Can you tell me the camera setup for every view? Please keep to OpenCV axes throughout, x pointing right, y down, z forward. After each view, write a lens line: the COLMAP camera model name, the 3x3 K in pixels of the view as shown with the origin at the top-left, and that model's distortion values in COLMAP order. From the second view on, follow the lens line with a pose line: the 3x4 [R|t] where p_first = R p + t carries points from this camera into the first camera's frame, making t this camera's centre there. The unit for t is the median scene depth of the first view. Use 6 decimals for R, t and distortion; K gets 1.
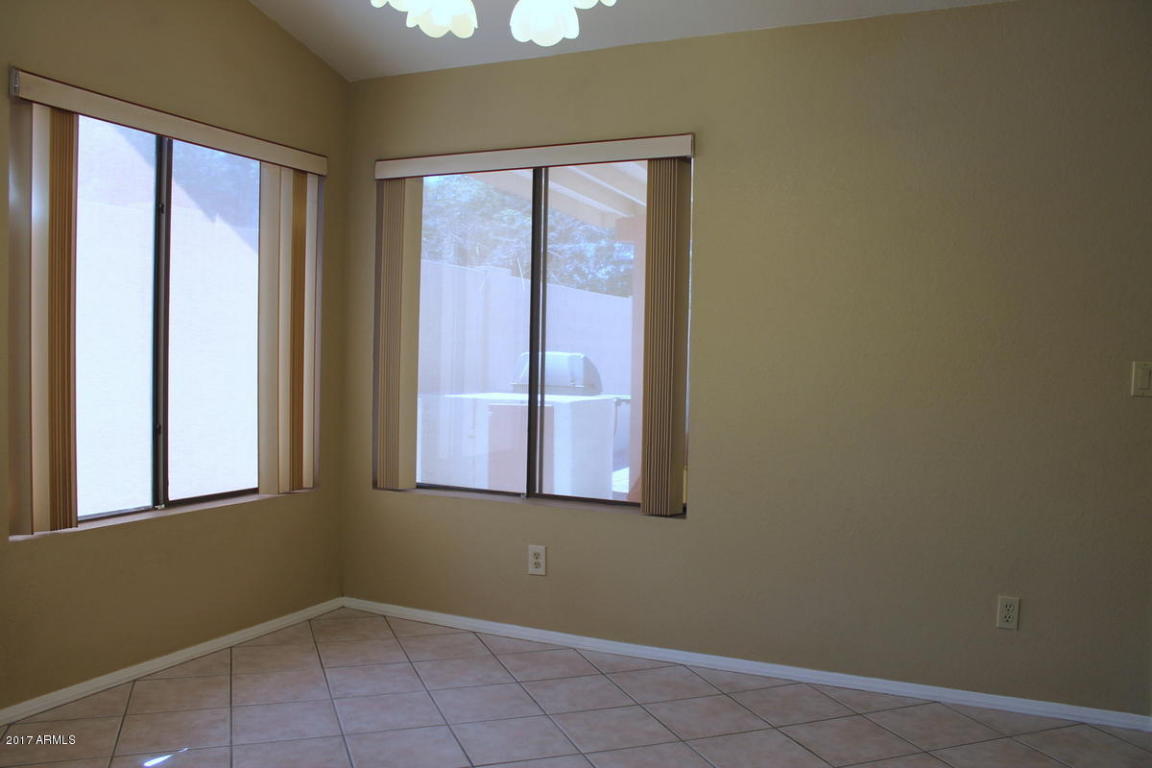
lens RADIAL K [[959.3, 0, 576.0], [0, 959.3, 384.0], [0, 0, 1]] dist [-0.165649, 0.138250]
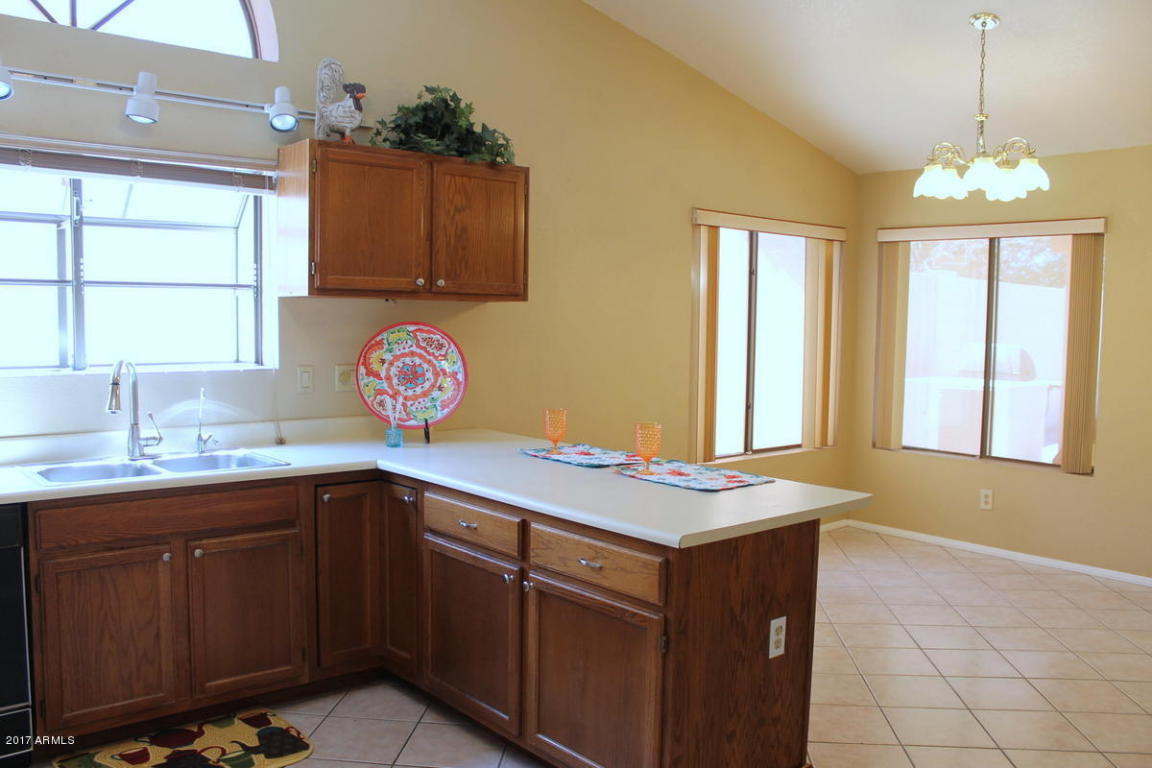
lens RADIAL K [[959.3, 0, 576.0], [0, 959.3, 384.0], [0, 0, 1]] dist [-0.165649, 0.138250]
pose [[0.907798, 0.024807, -0.418673, -0.018772], [-0.010154, 0.999257, 0.037191, -0.048026], [0.419284, -0.029511, 0.907375, -0.631405]]
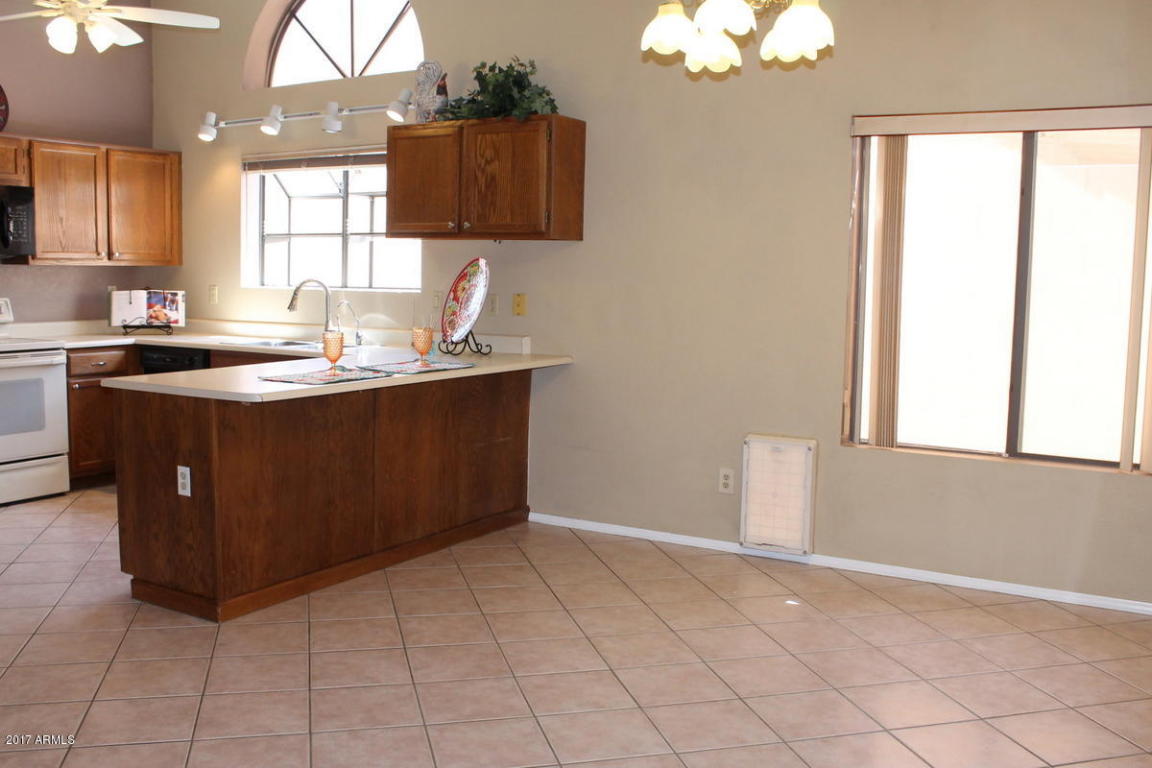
lens RADIAL K [[1064.8, 0, 576.0], [0, 1064.8, 384.0], [0, 0, 1]] dist [-0.165709, 0.130889]
pose [[-0.100270, 0.088186, -0.991045, 0.820903], [-0.047854, 0.994484, 0.093333, -0.046123], [0.993809, 0.056784, -0.095497, 0.563659]]
